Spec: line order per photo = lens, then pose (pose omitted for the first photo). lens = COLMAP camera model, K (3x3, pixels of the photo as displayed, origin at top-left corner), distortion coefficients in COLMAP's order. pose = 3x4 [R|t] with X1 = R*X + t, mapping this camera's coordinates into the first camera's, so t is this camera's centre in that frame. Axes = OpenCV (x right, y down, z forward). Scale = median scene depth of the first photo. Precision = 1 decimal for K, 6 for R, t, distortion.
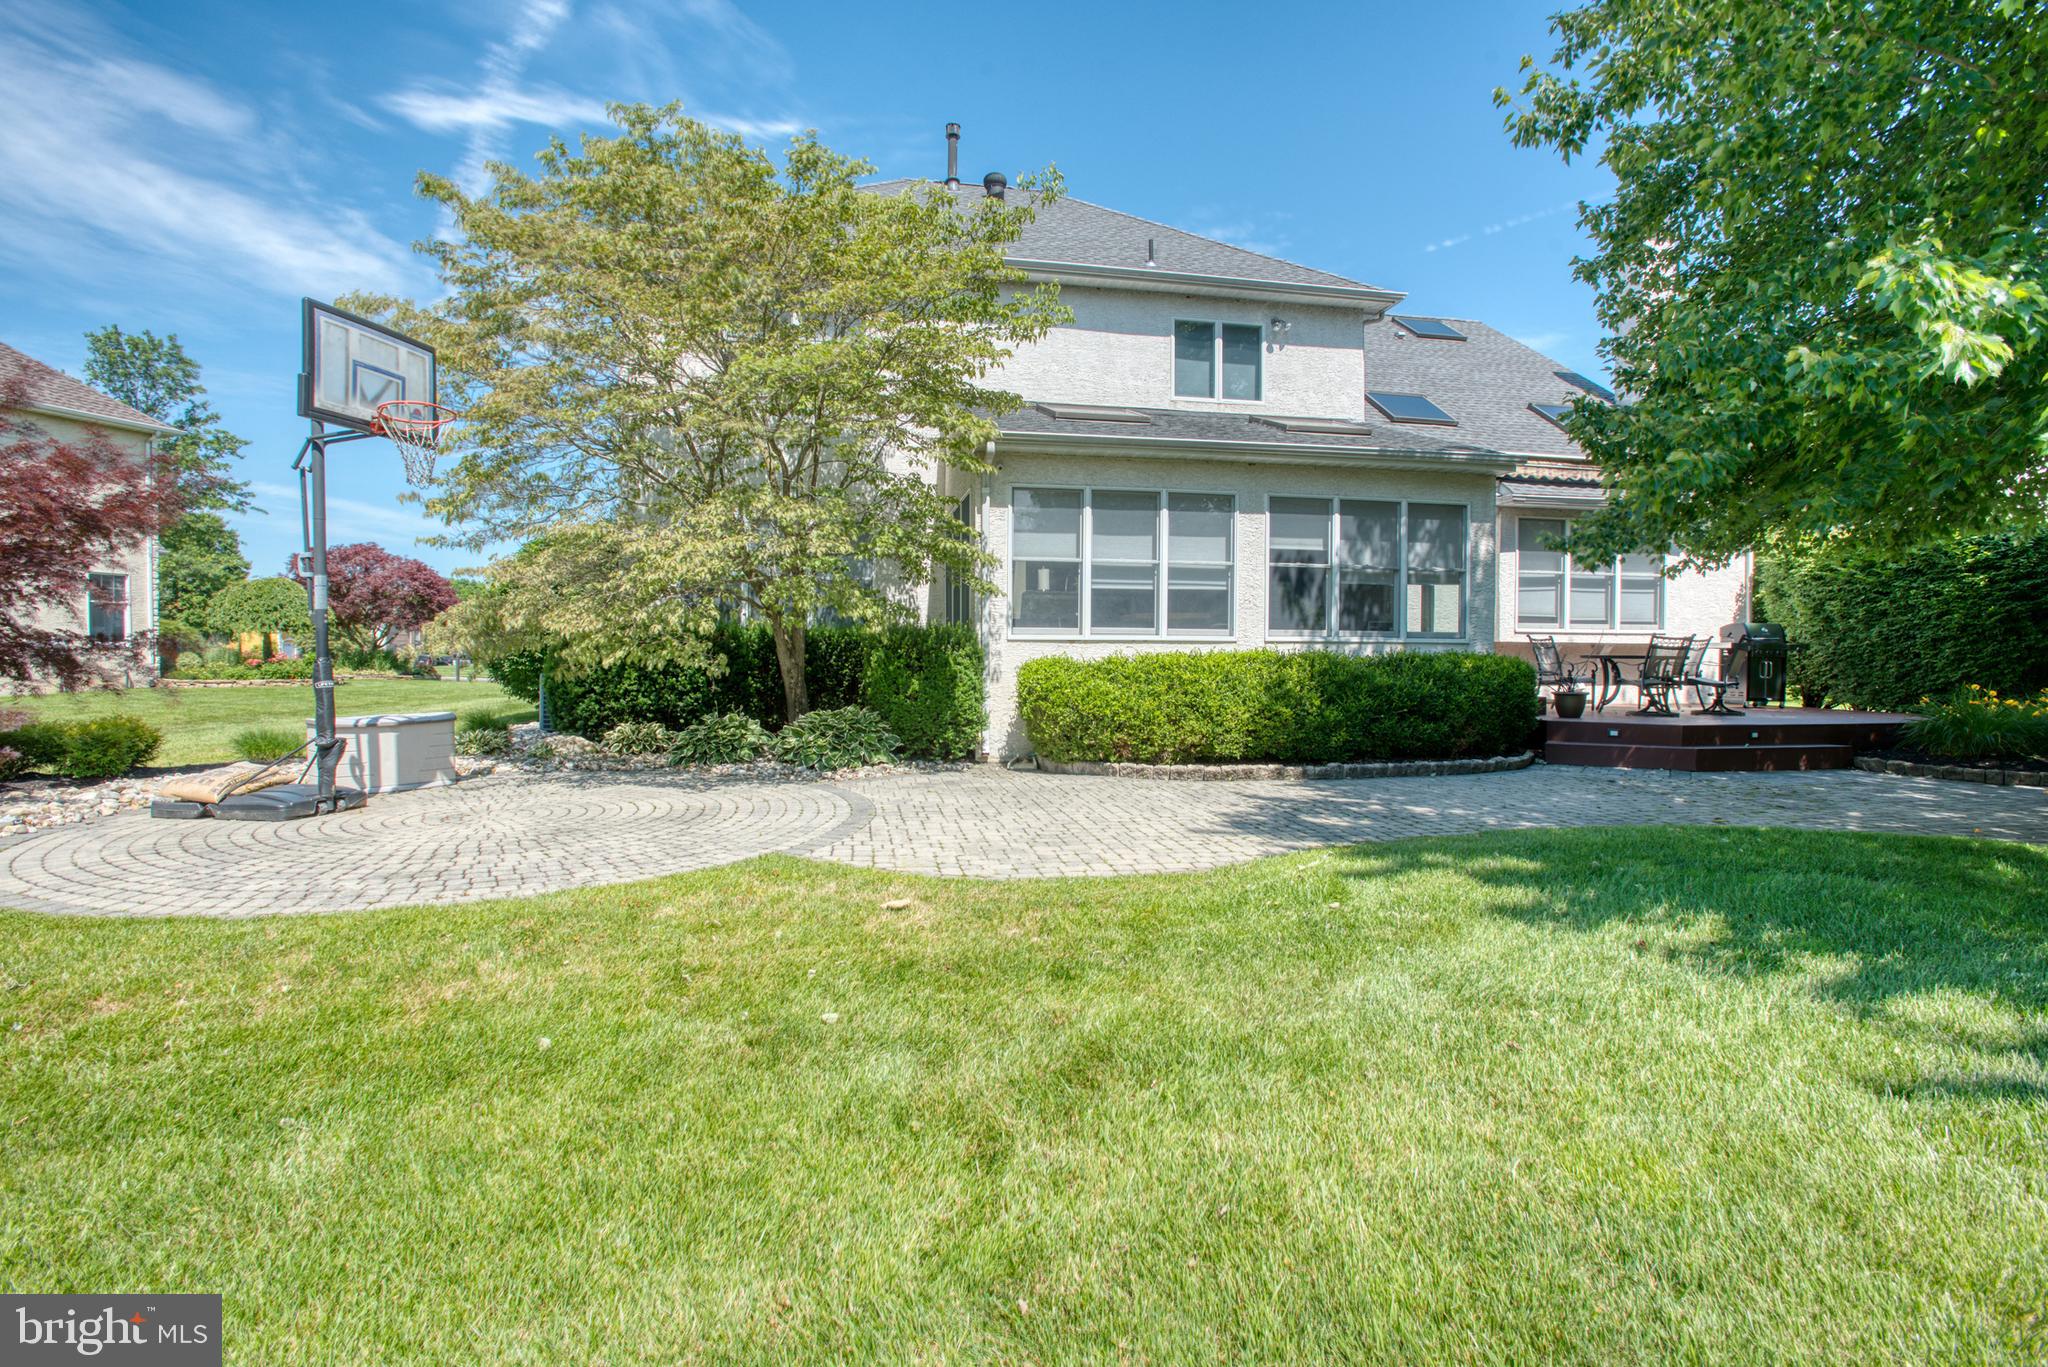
lens RADIAL K [[994.0, 0, 1021.1], [0, 994.0, 666.7], [0, 0, 1]] dist [-0.031517, 0.000139]
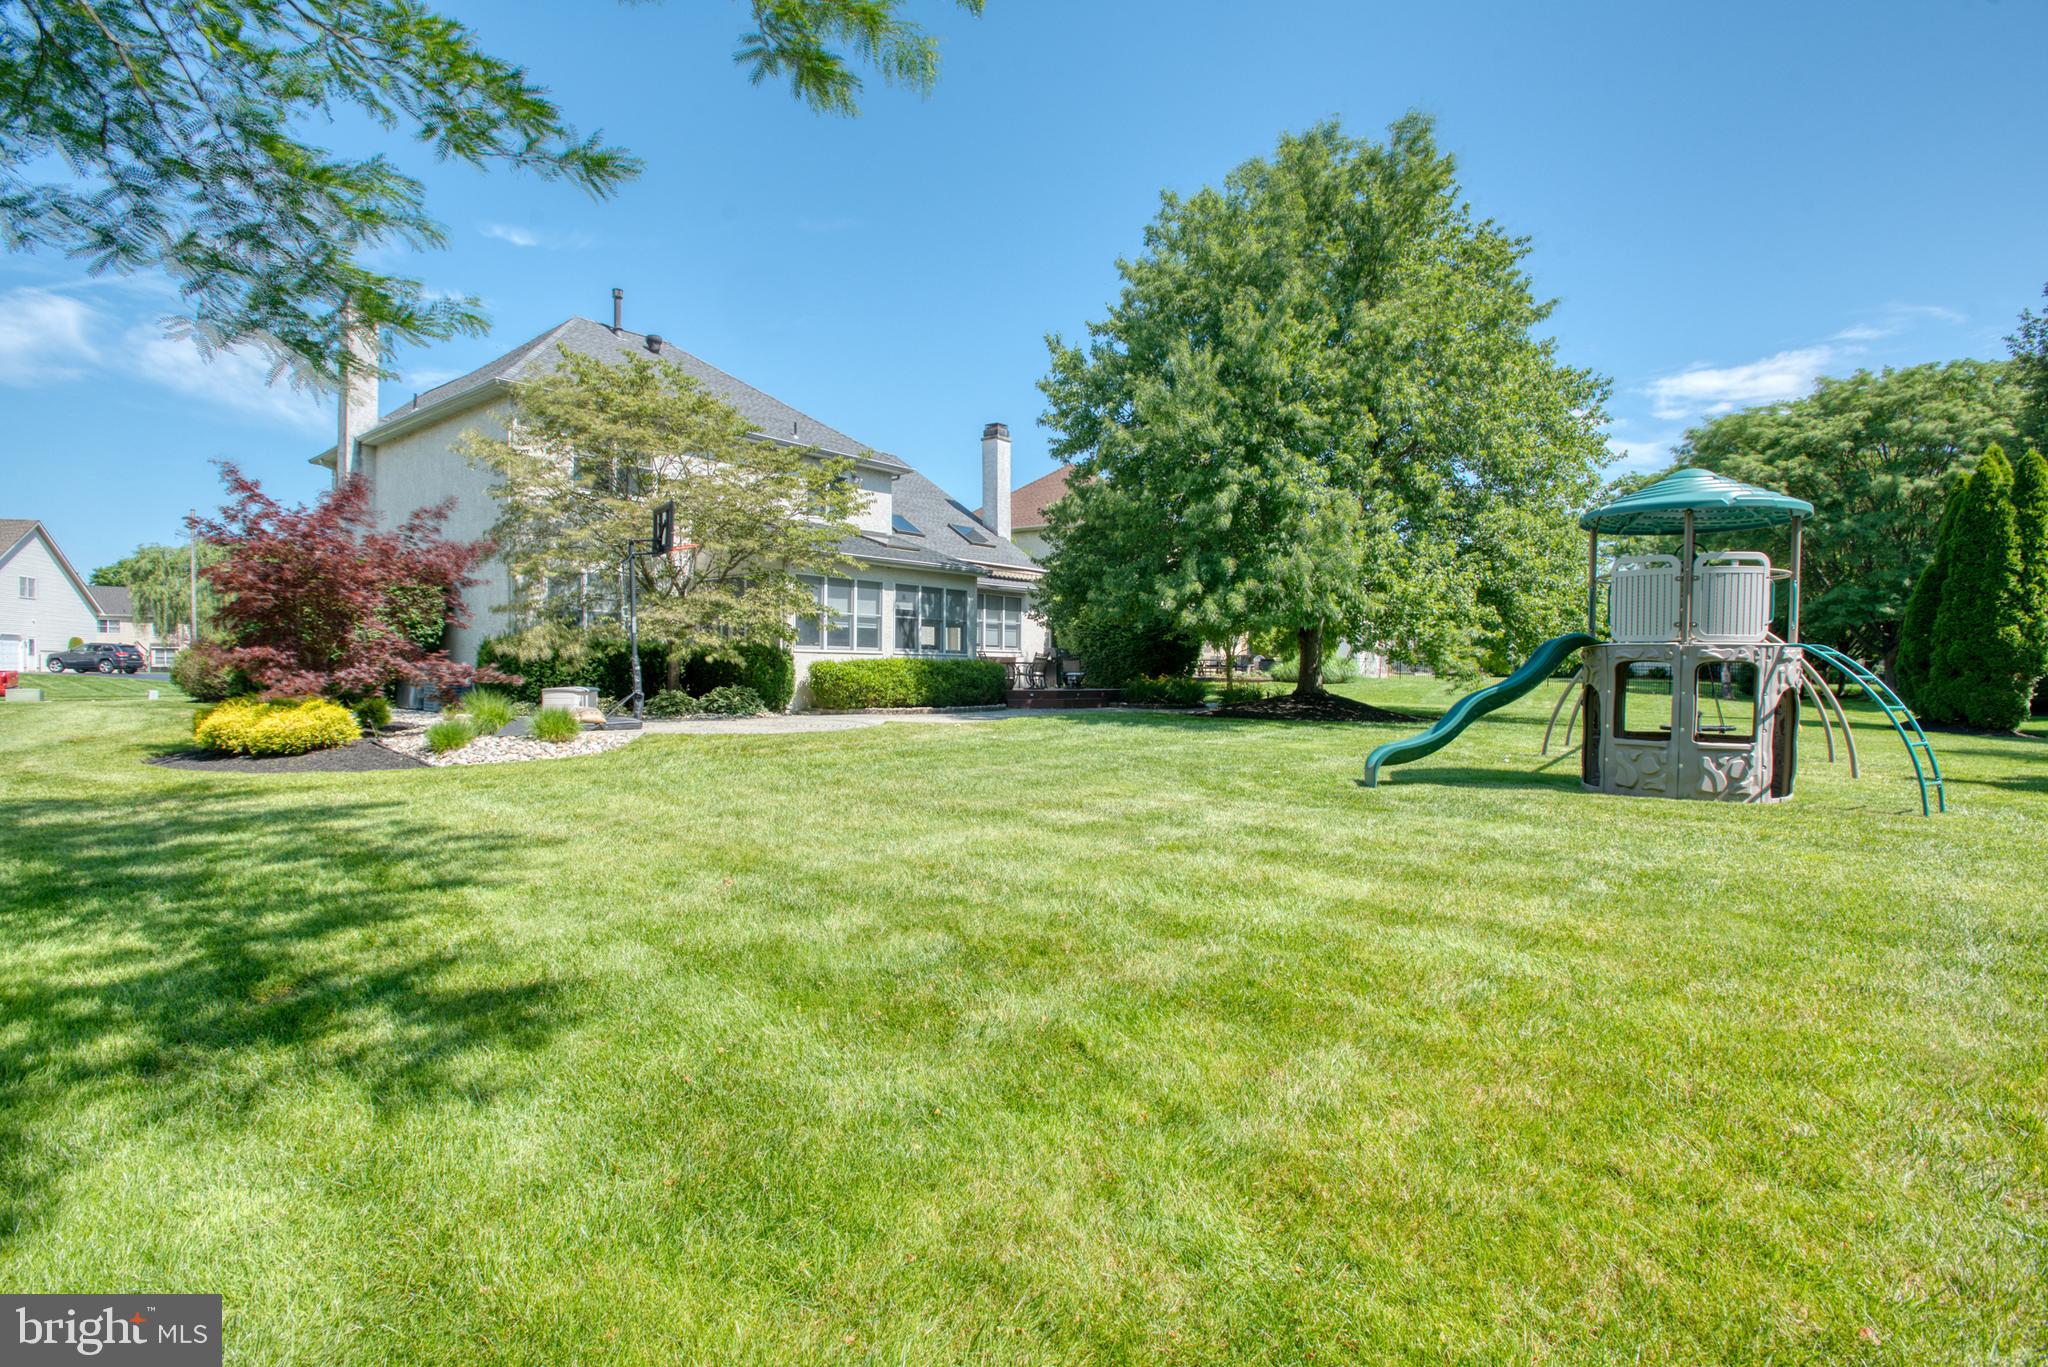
lens RADIAL K [[994.0, 0, 1021.1], [0, 994.0, 666.7], [0, 0, 1]] dist [-0.031517, 0.000139]
pose [[0.760604, 0.001868, 0.649213, -0.887872], [0.009735, 0.999851, -0.014282, 0.032806], [-0.649143, 0.017184, 0.760472, -0.730843]]
